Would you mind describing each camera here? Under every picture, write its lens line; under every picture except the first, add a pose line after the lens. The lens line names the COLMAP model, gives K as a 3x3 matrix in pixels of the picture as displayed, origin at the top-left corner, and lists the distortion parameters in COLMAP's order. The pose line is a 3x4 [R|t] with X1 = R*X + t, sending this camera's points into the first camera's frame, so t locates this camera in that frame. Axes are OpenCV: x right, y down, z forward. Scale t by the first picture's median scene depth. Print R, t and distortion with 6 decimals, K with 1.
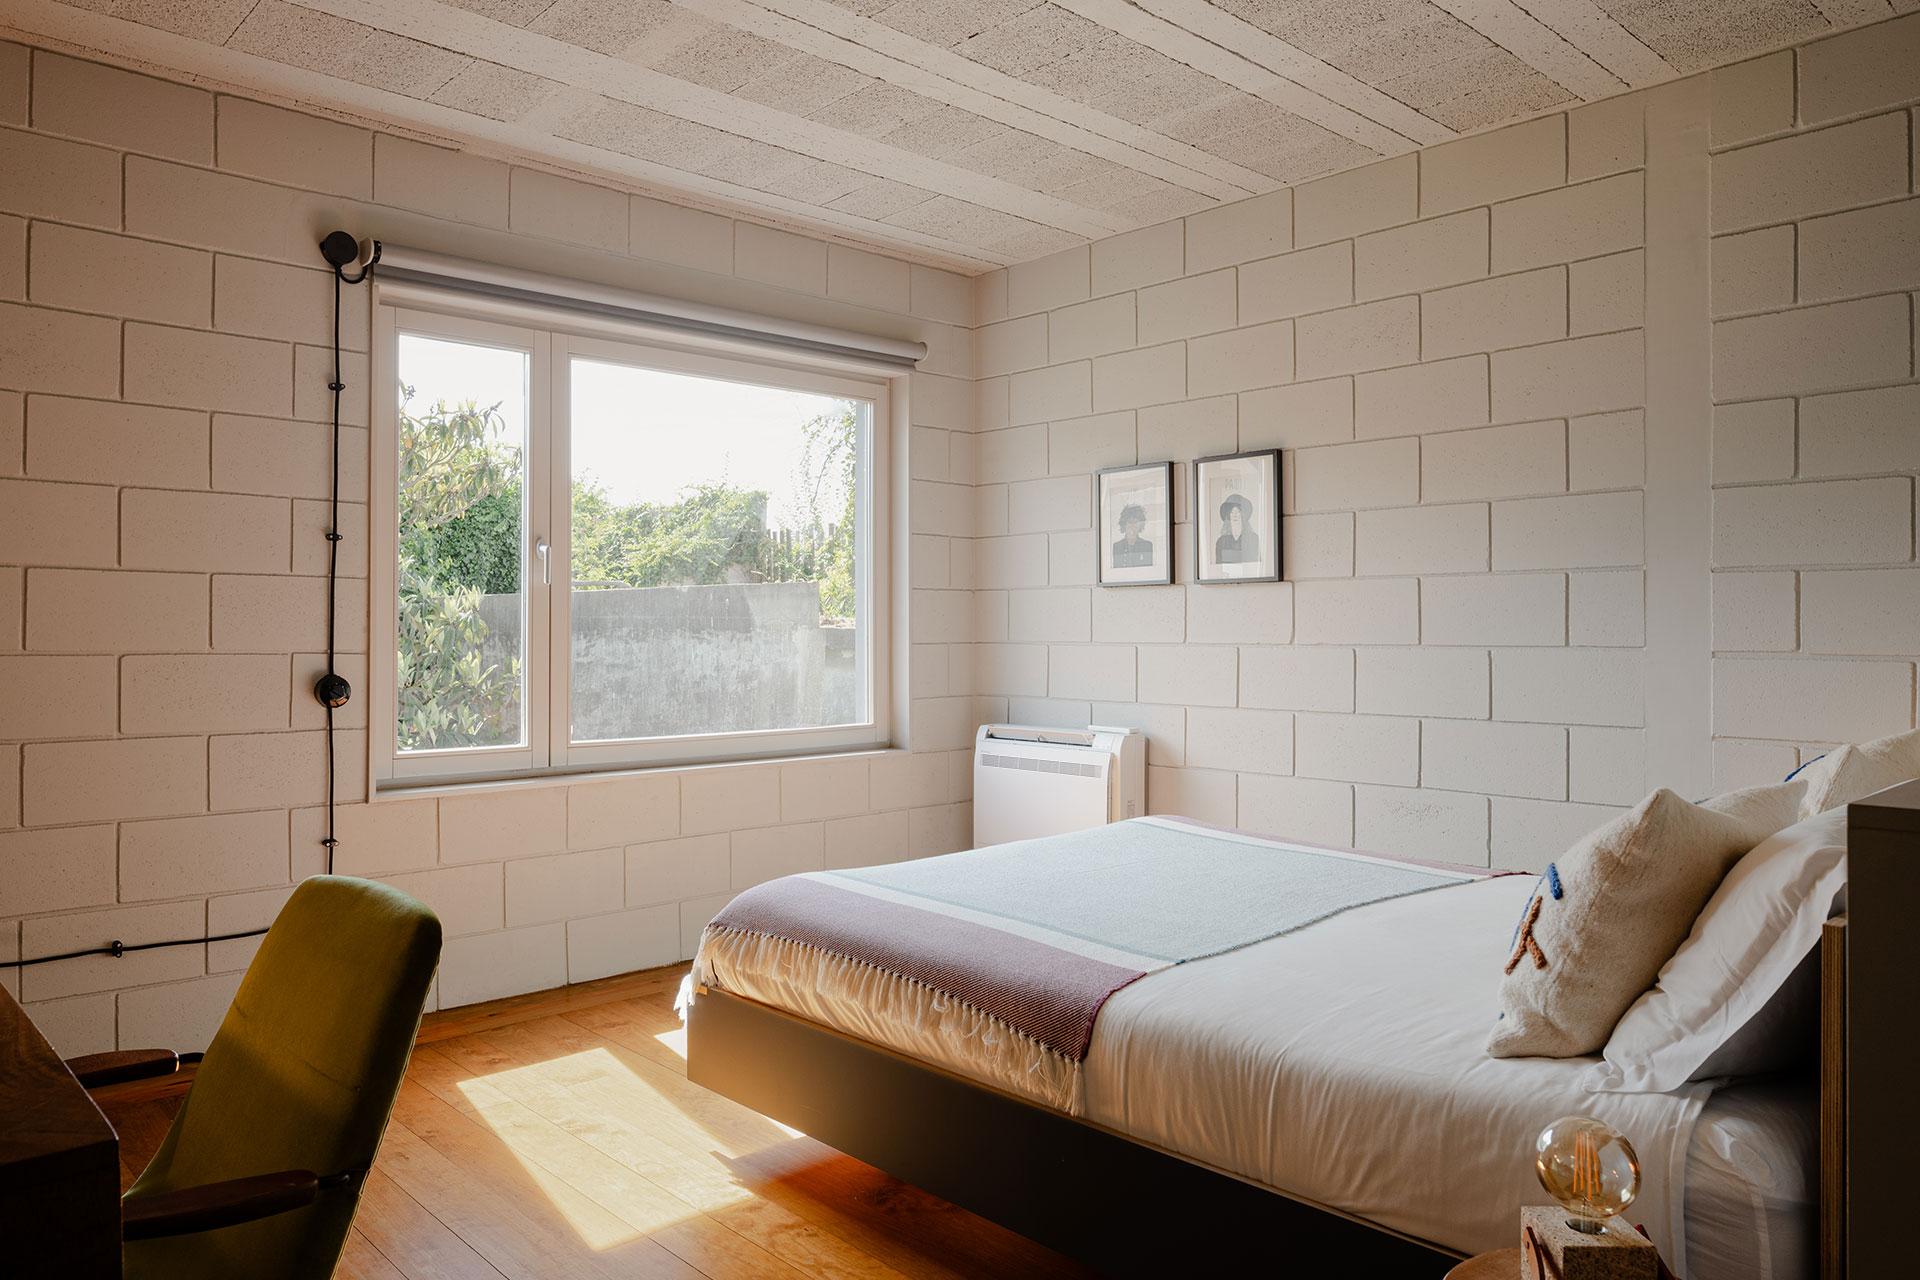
lens RADIAL K [[1317.6, 0, 868.8], [0, 1317.6, 621.5], [0, 0, 1]] dist [-0.006778, 0.003123]
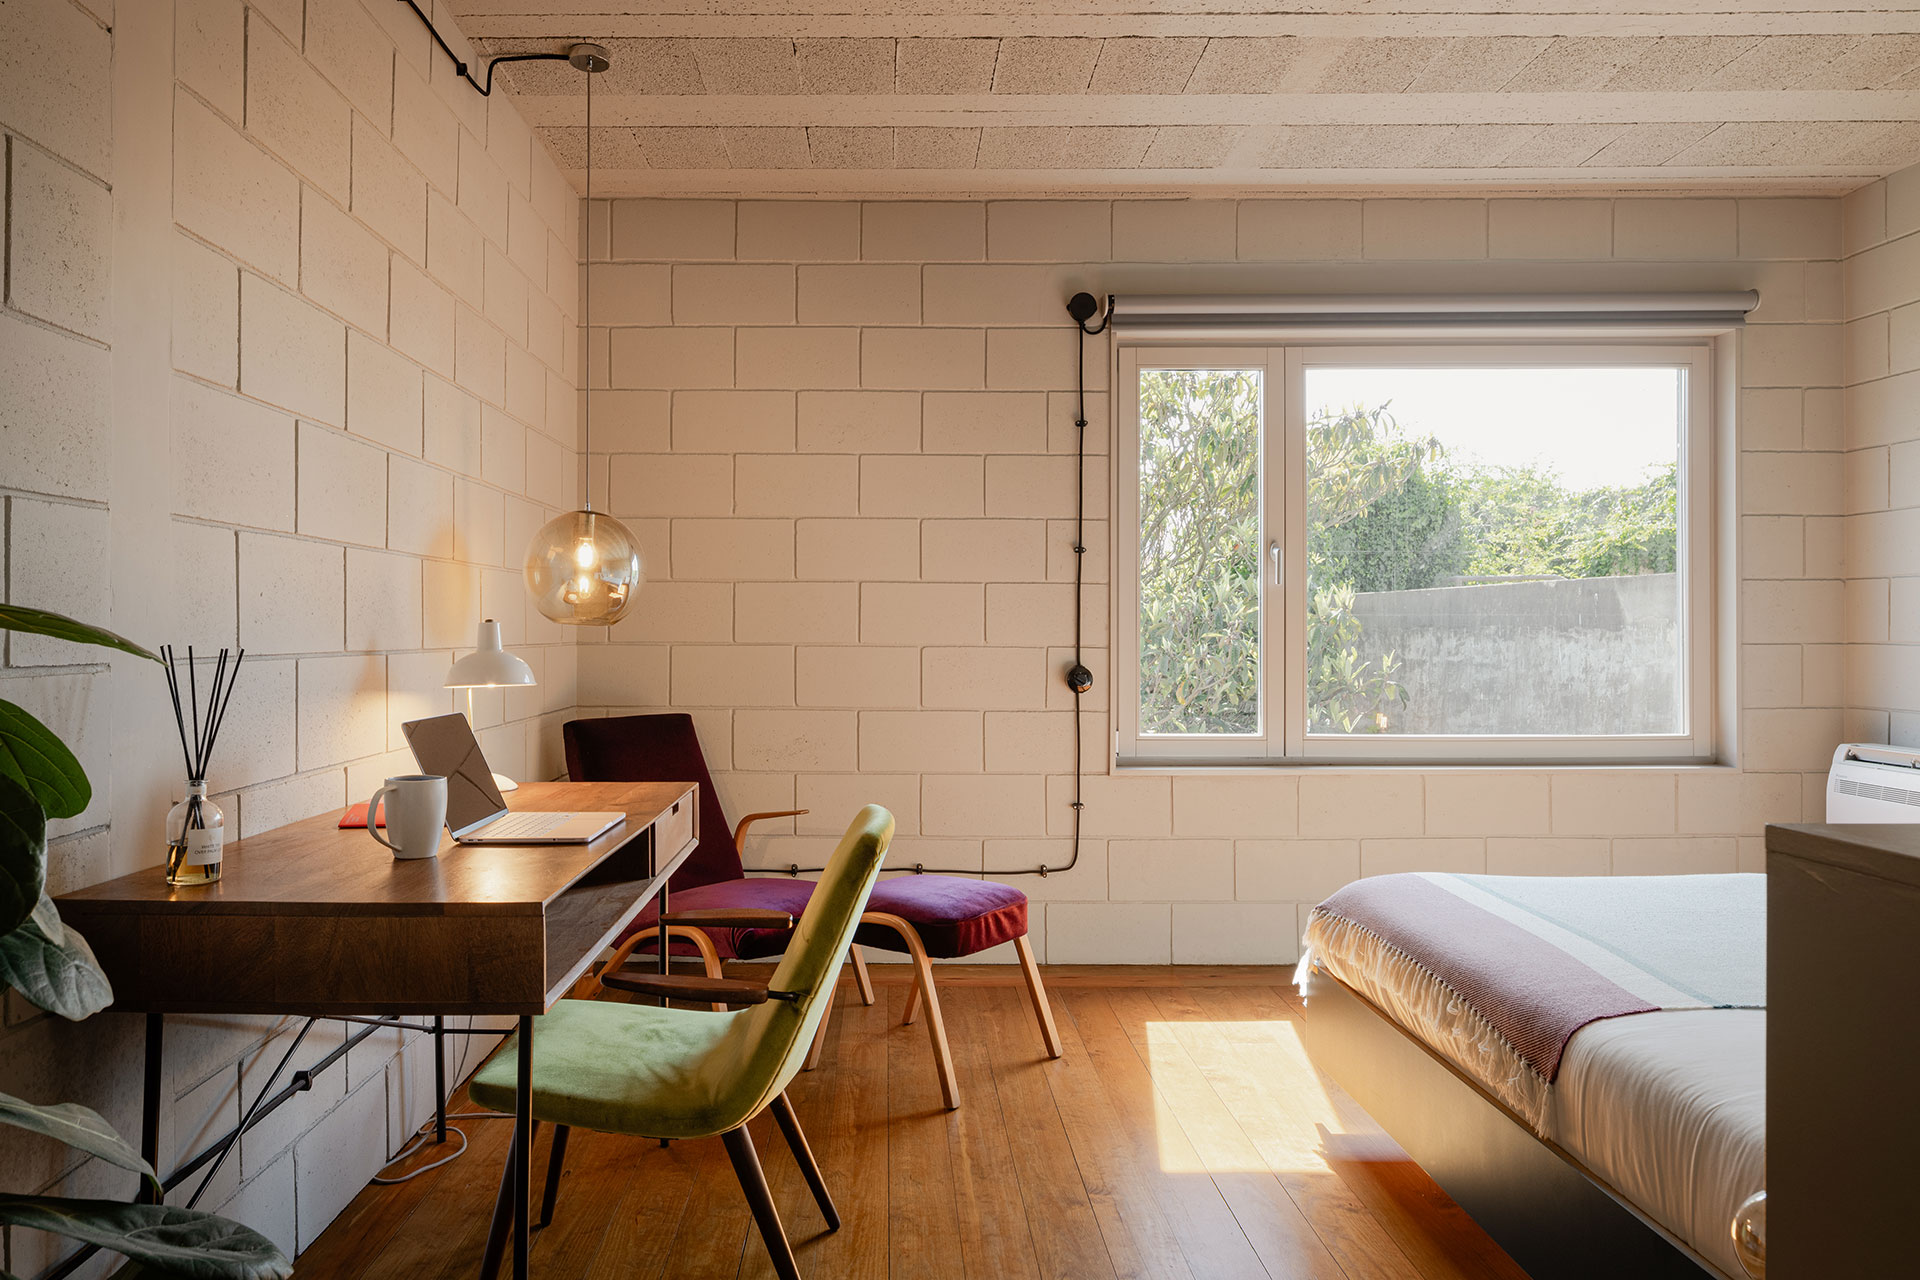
lens RADIAL K [[1317.6, 0, 868.8], [0, 1317.6, 621.5], [0, 0, 1]] dist [-0.006778, 0.003123]
pose [[0.748712, -0.002962, -0.662889, 0.227706], [0.004100, 0.999992, 0.000163, -0.000230], [0.662882, -0.002840, 0.748718, -0.018355]]
